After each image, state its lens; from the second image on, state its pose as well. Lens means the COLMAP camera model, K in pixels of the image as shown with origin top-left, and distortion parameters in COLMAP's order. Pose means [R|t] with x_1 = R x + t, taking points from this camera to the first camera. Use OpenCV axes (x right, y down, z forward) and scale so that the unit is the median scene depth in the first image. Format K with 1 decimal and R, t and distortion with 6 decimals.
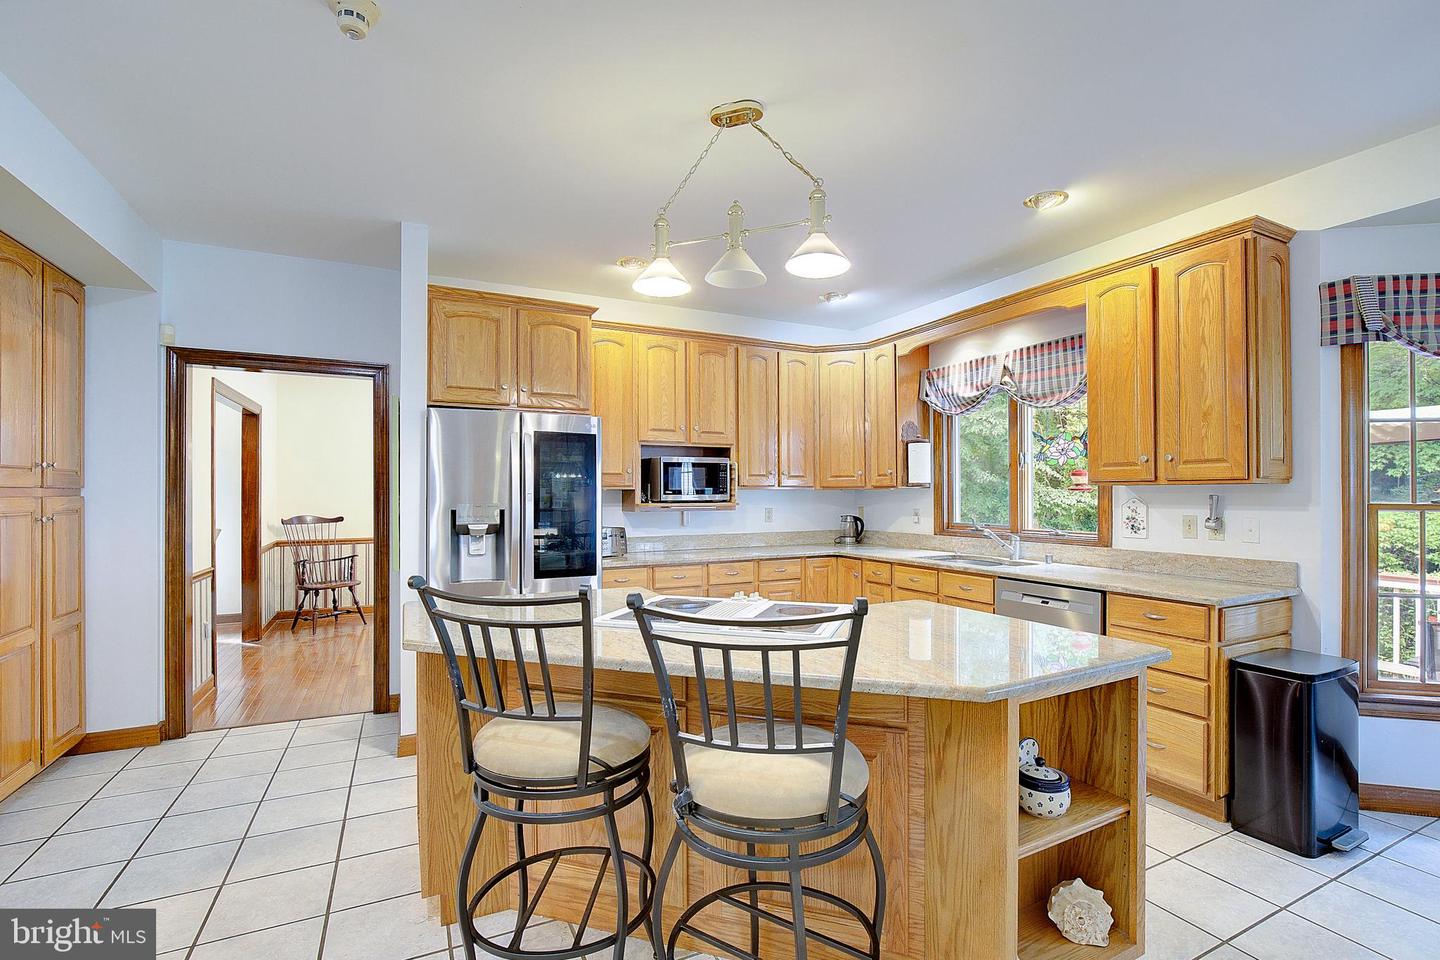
lens RADIAL K [[676.3, 0, 731.1], [0, 676.3, 490.3], [0, 0, 1]] dist [-0.023825, 0.006789]
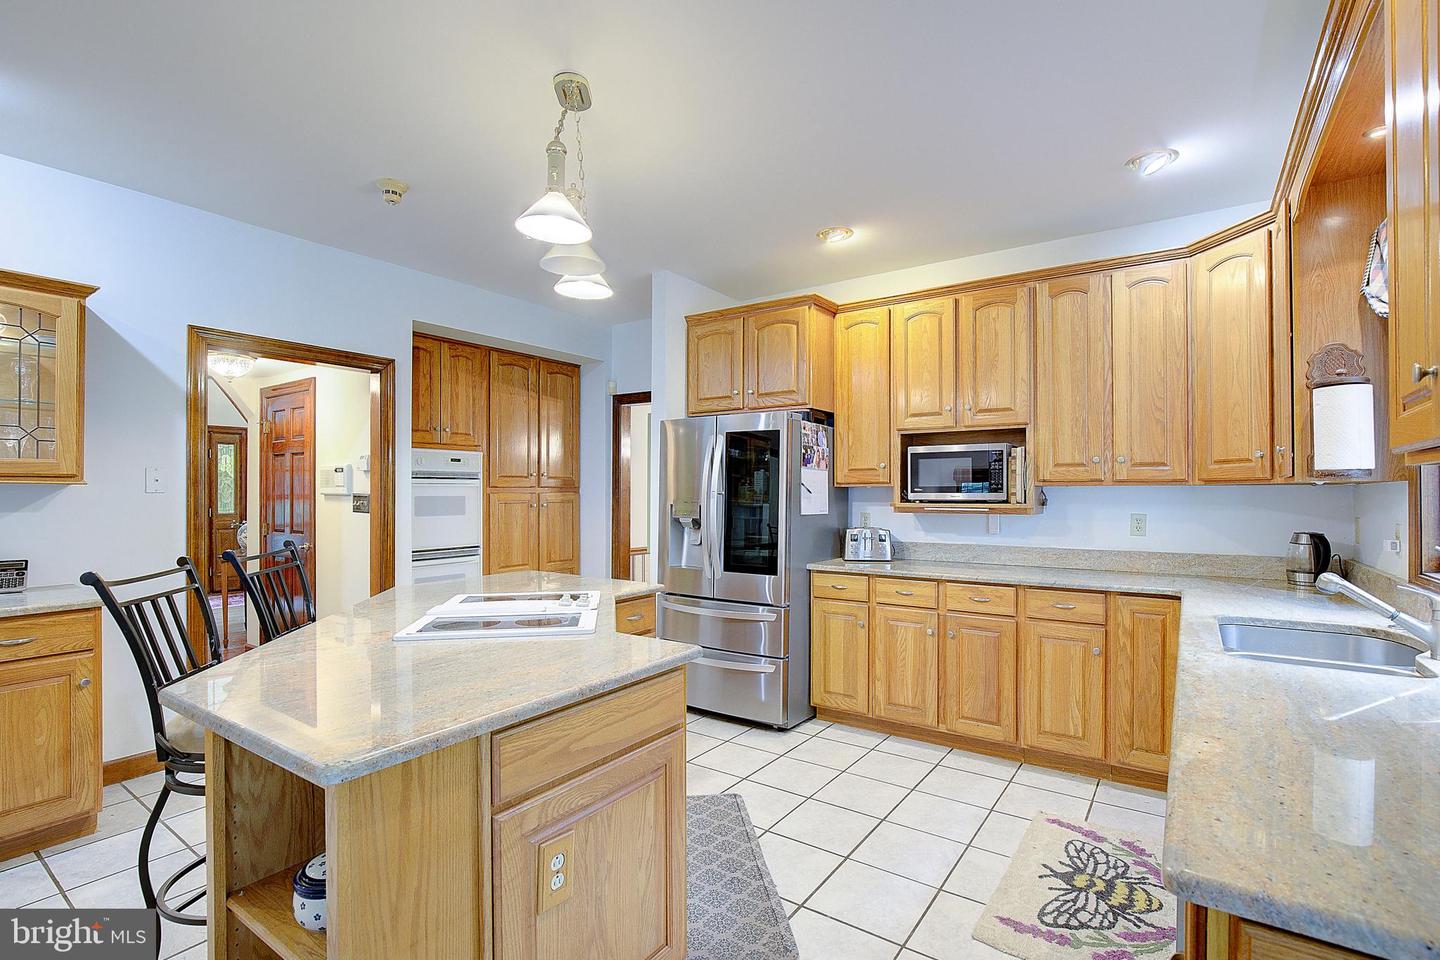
lens RADIAL K [[676.3, 0, 717.6], [0, 676.3, 486.9], [0, 0, 1]] dist [-0.023825, 0.006789]
pose [[0.456657, -0.006585, -0.889619, 0.573611], [0.002824, 0.999978, -0.005952, 0.004127], [0.889639, 0.000205, 0.456665, 0.447947]]
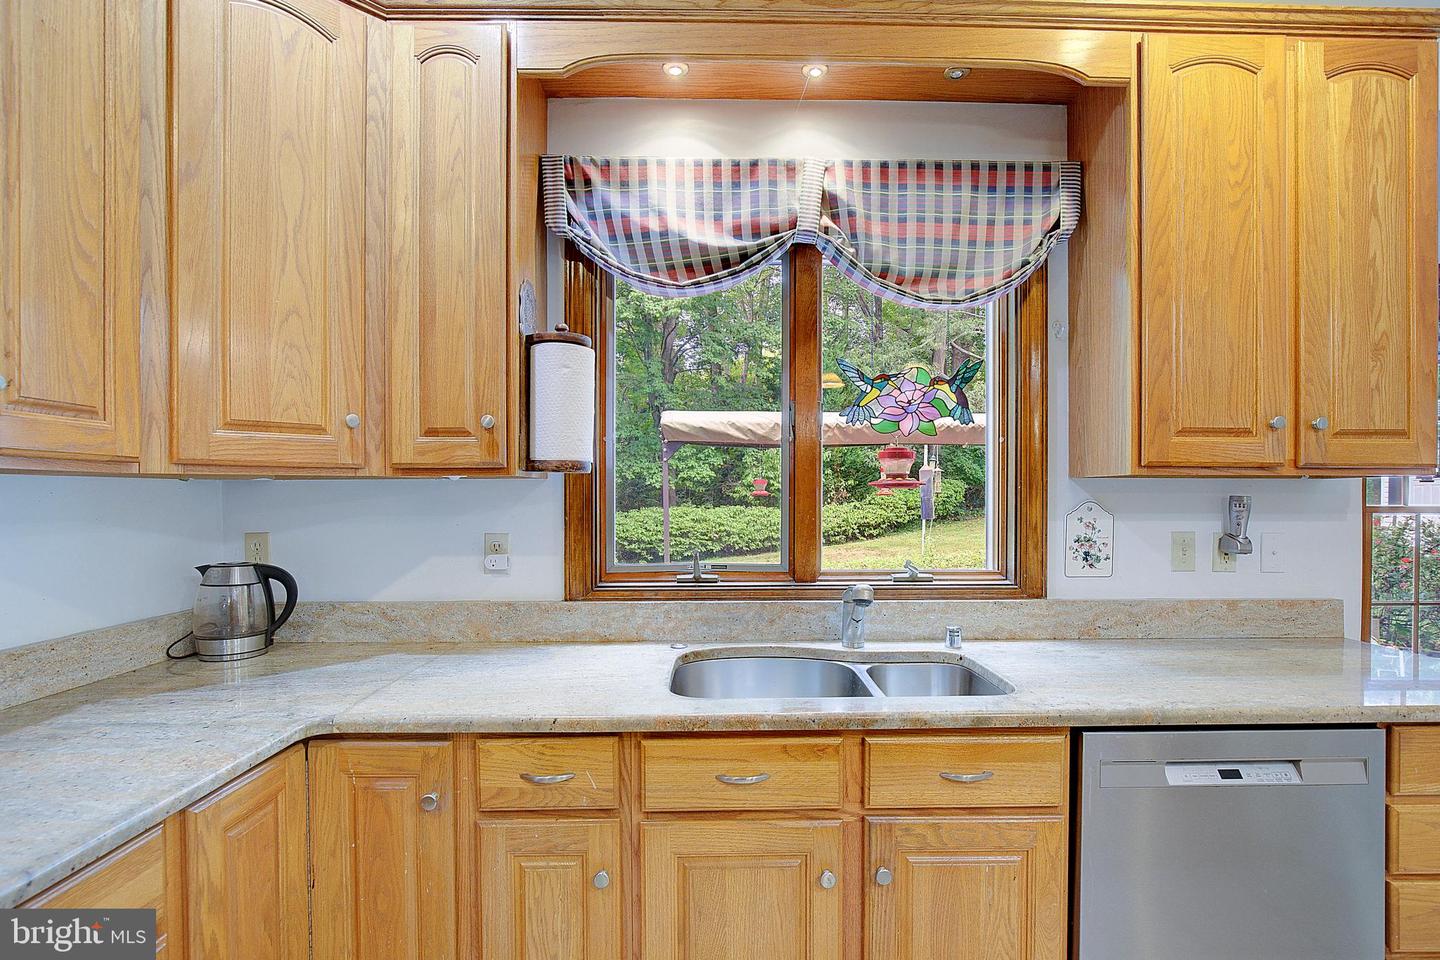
lens RADIAL K [[676.3, 0, 731.2], [0, 676.3, 494.5], [0, 0, 1]] dist [-0.023825, 0.006789]
pose [[0.427745, 0.003736, 0.903892, -0.001084], [-0.007050, 0.999975, -0.000797, 0.007266], [-0.903872, -0.006032, 0.427760, 0.888626]]
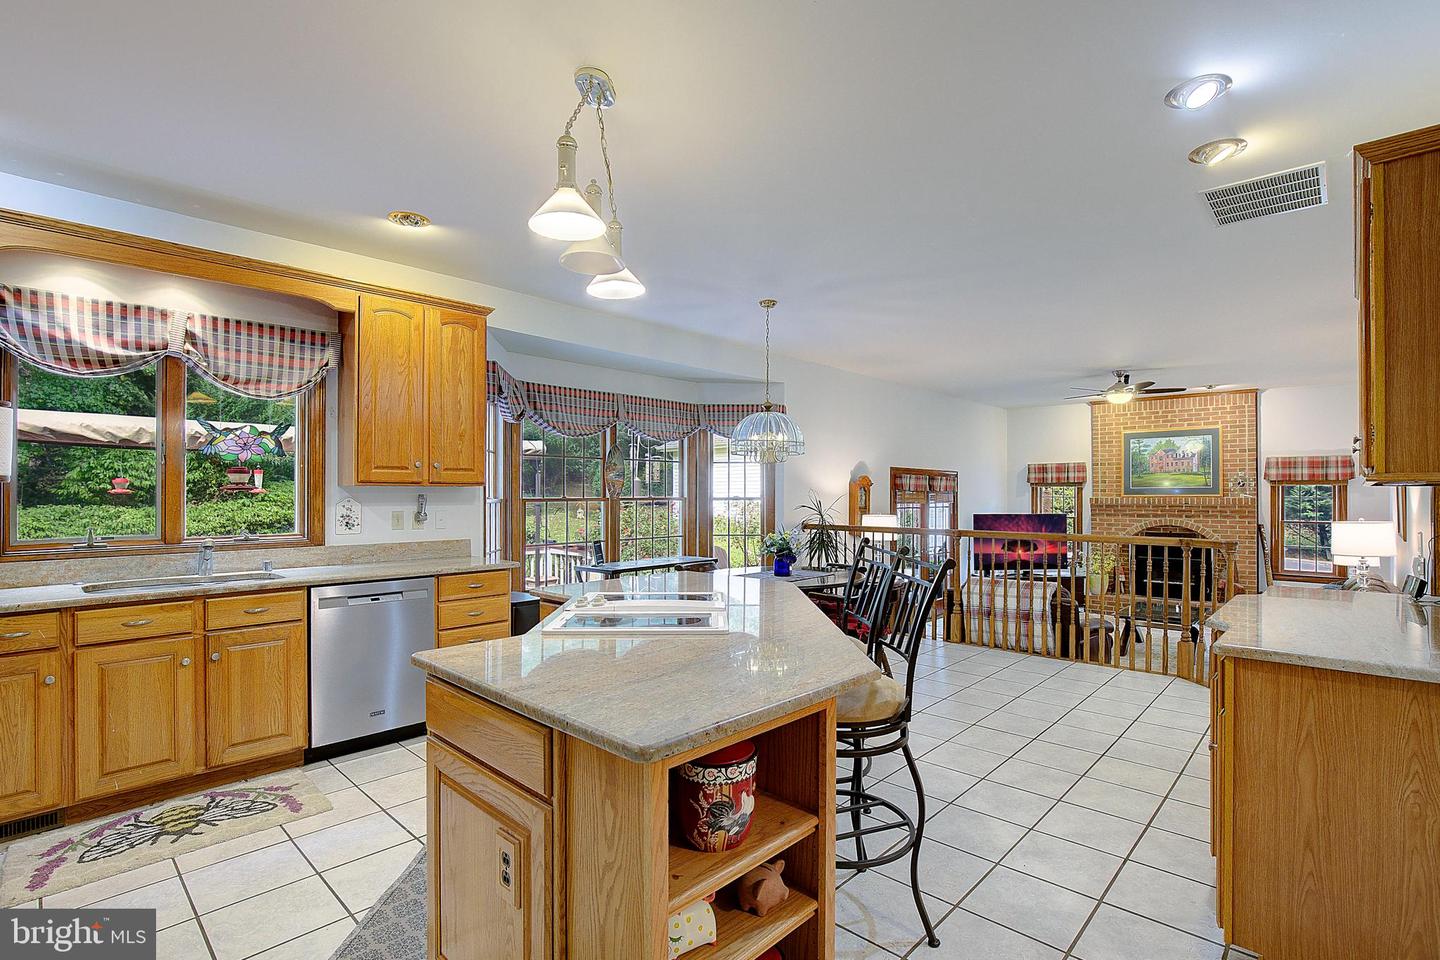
lens RADIAL K [[676.3, 0, 726.3], [0, 676.3, 490.0], [0, 0, 1]] dist [-0.023825, 0.006789]
pose [[-0.348737, 0.004074, 0.937212, -0.550244], [-0.004222, 0.999974, -0.005918, 0.003106], [-0.937211, -0.006021, -0.348711, 0.695587]]
